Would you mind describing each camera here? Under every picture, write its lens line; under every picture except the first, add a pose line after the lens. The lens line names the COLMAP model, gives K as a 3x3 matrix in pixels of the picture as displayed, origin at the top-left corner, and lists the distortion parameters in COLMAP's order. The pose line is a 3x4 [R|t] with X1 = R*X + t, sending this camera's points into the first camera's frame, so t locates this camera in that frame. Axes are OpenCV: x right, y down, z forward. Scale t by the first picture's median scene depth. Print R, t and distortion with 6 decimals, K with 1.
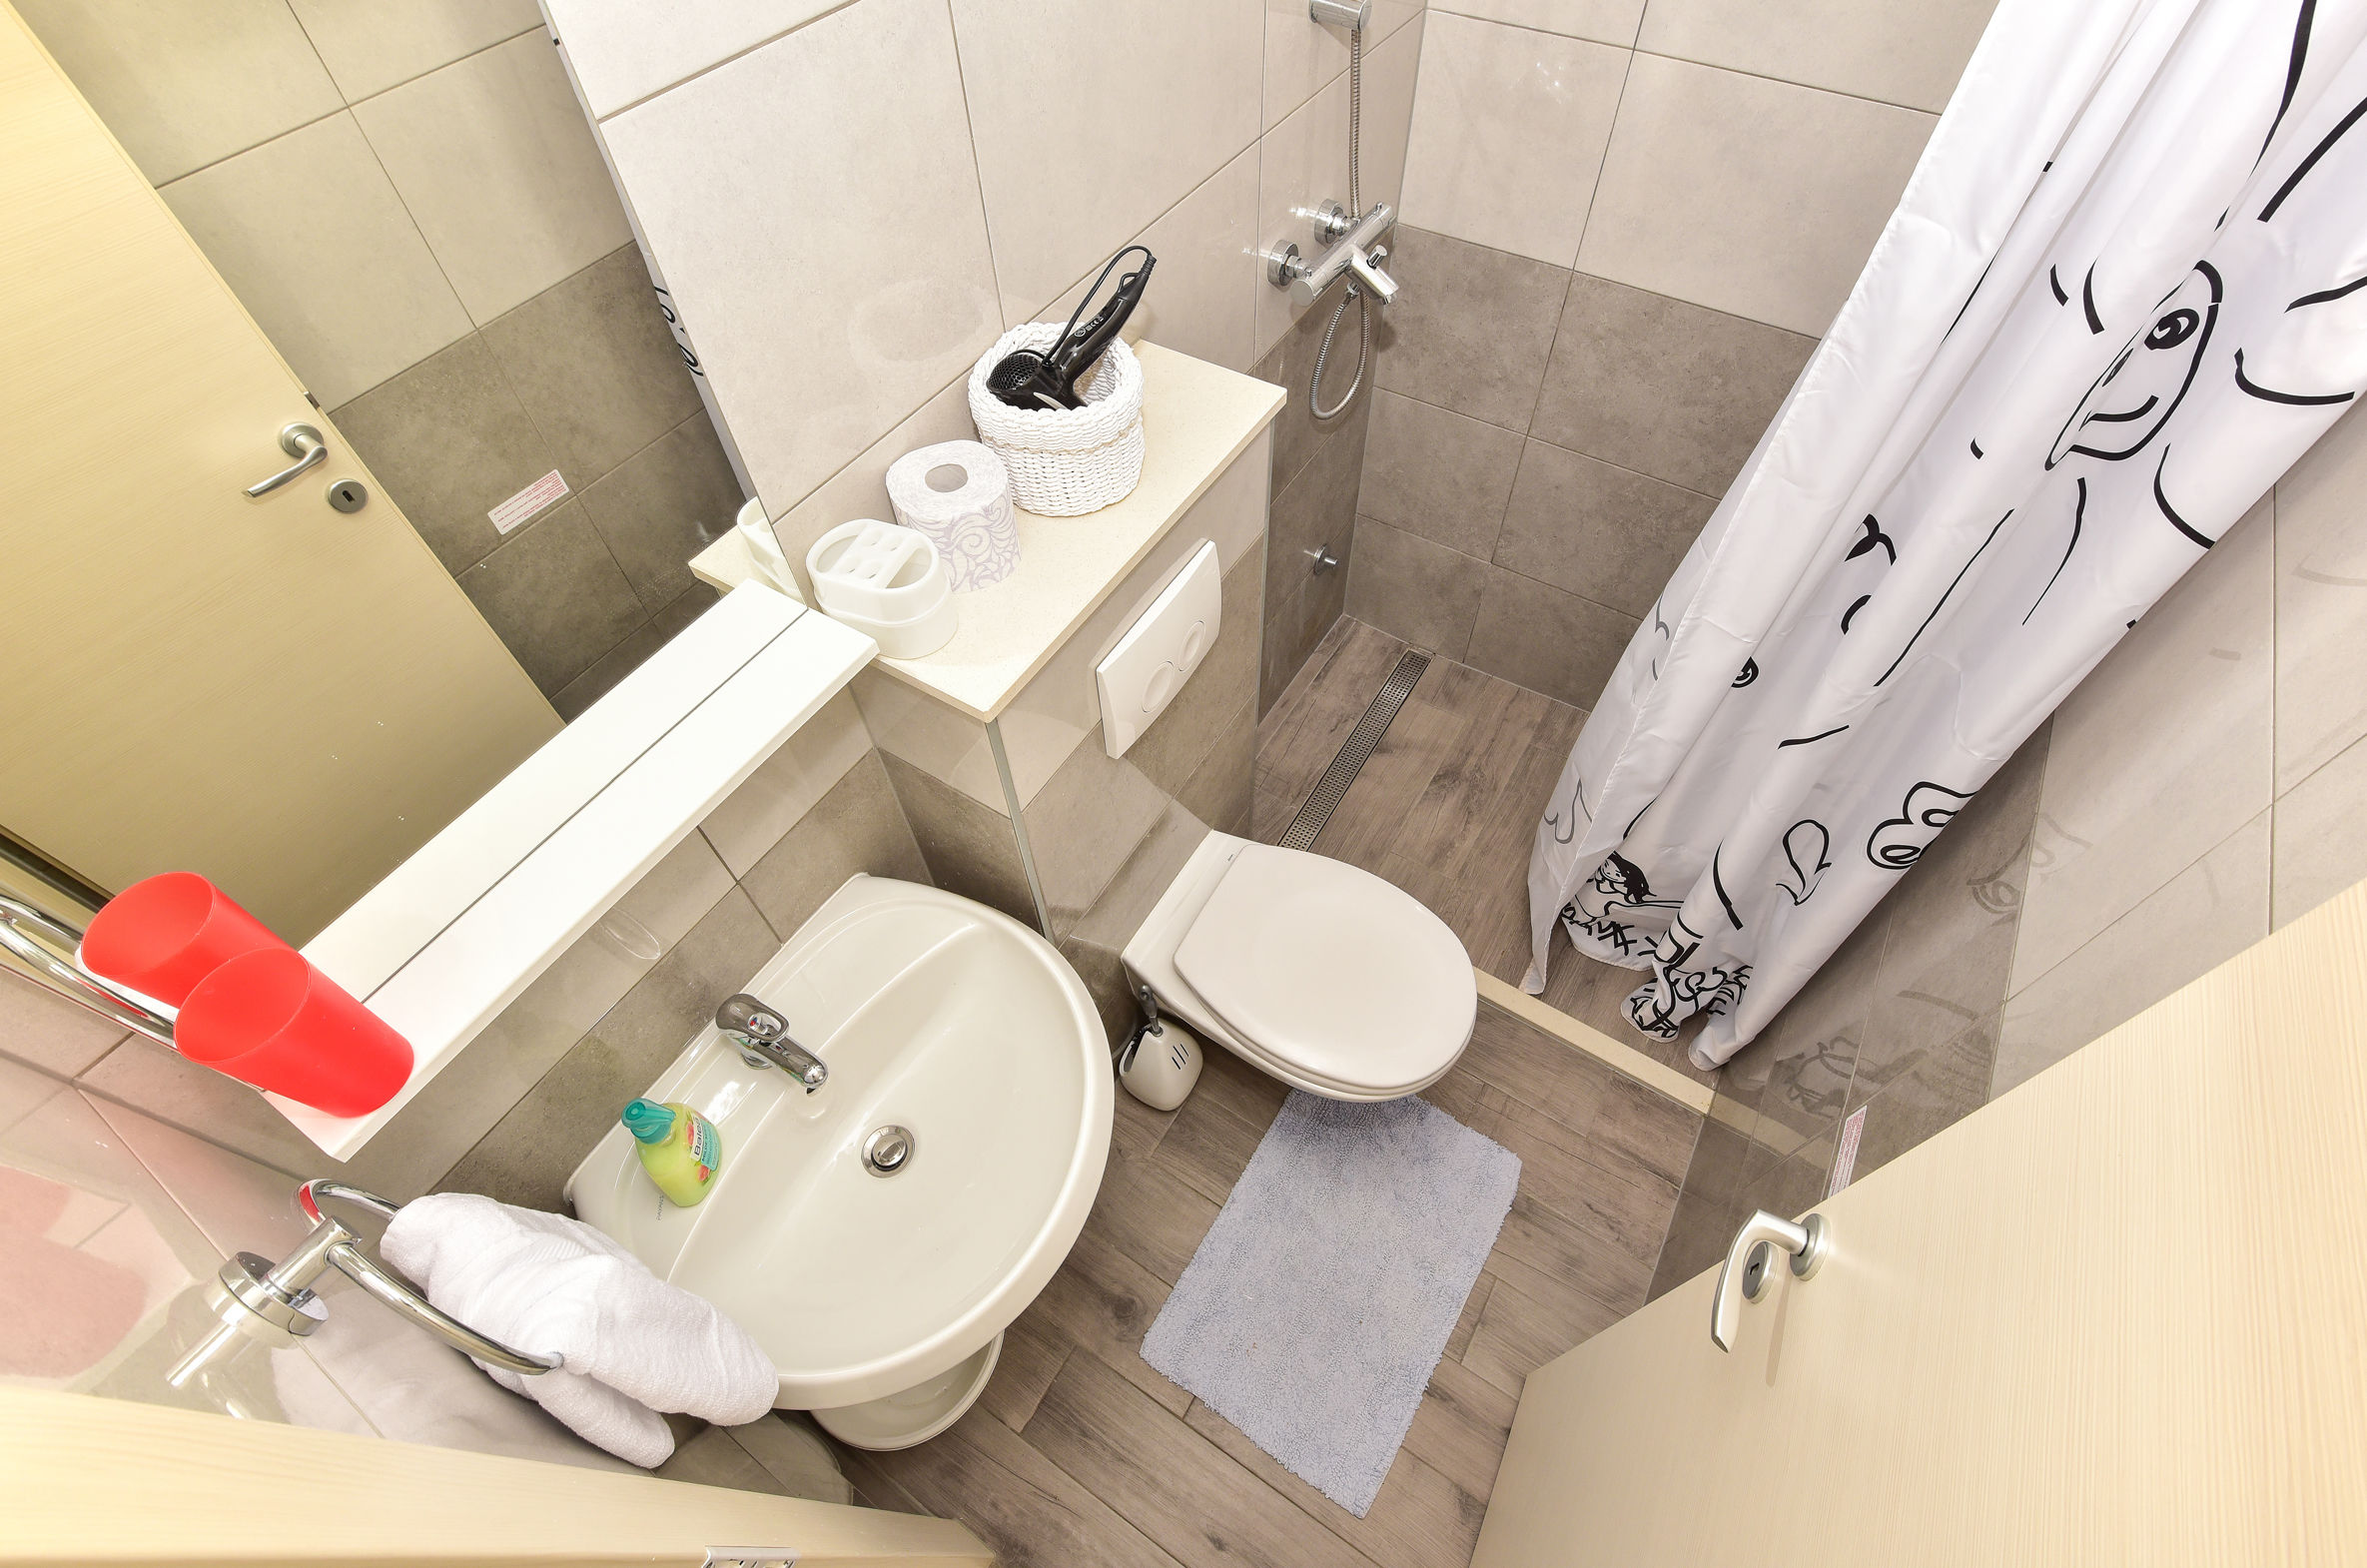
lens RADIAL K [[1060.0, 0, 1212.4], [0, 1060.0, 763.3], [0, 0, 1]] dist [0.021480, -0.016133]
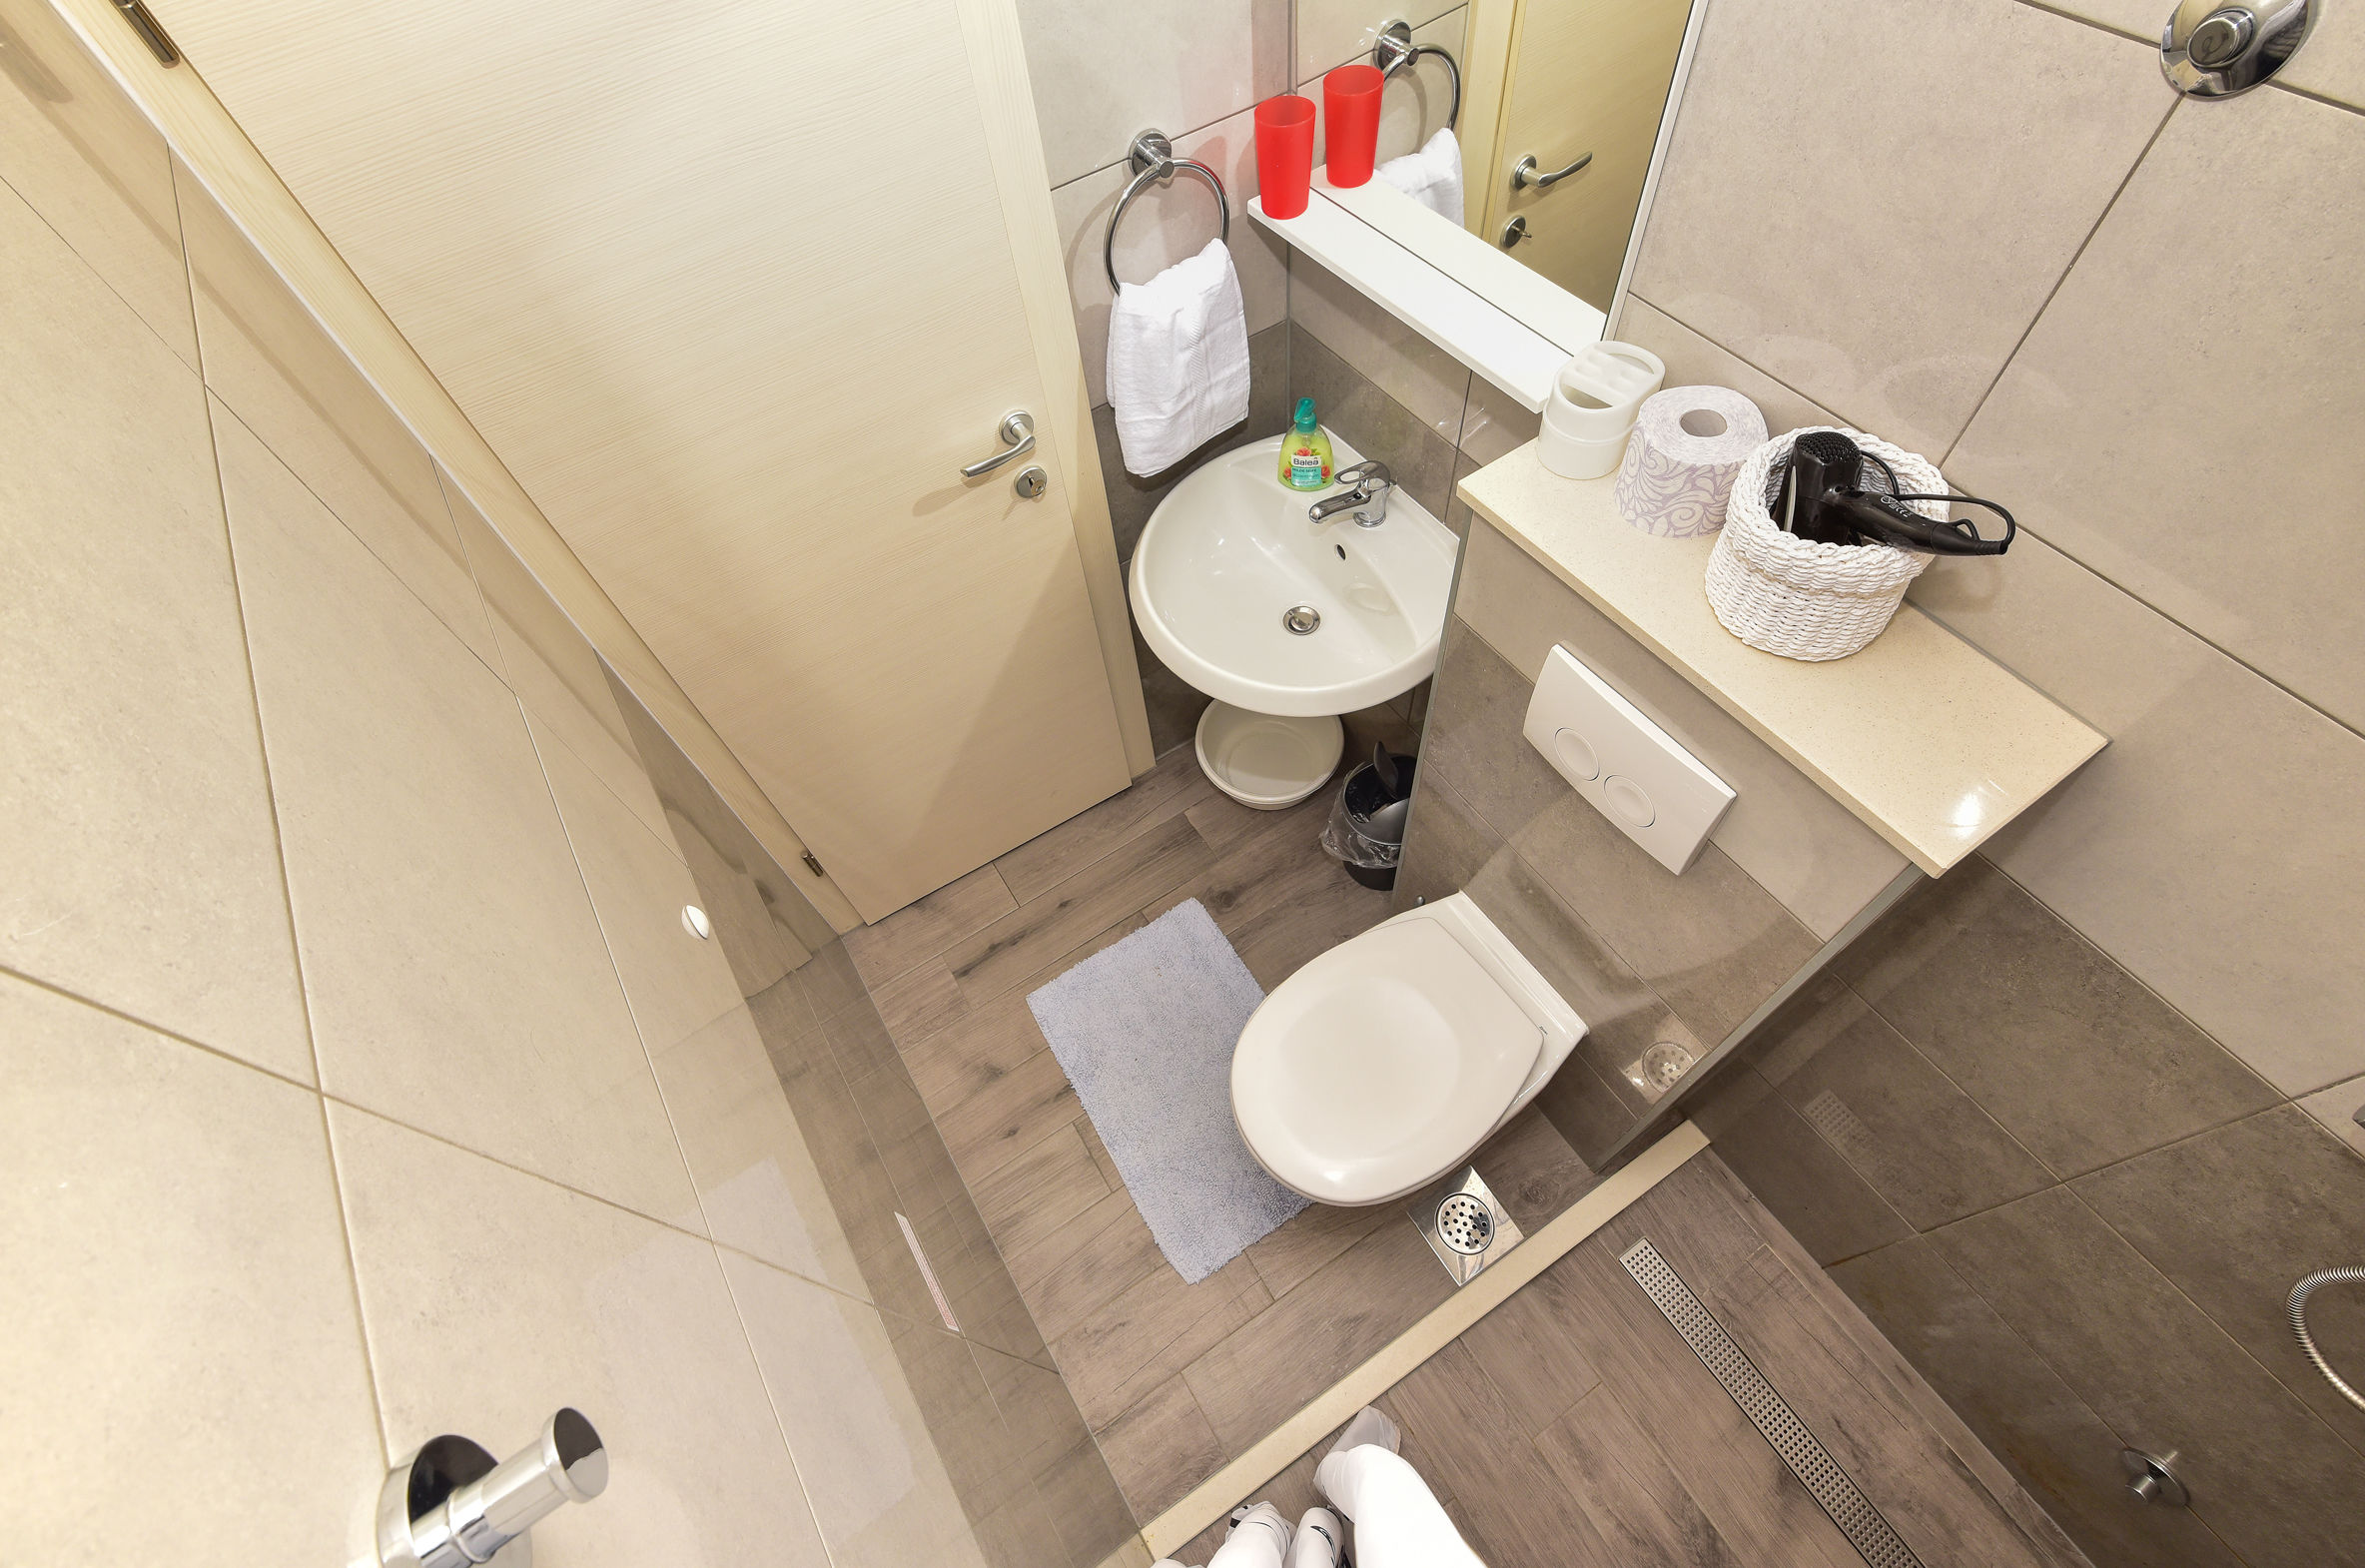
lens RADIAL K [[1052.2, 0, 1172.9], [0, 1052.2, 786.4], [0, 0, 1]] dist [-0.001527, -0.000515]
pose [[-0.434895, 0.784995, -0.441190, 0.370151], [-0.659329, 0.056111, 0.749758, -0.370792], [0.613312, 0.616955, 0.493167, 0.238114]]
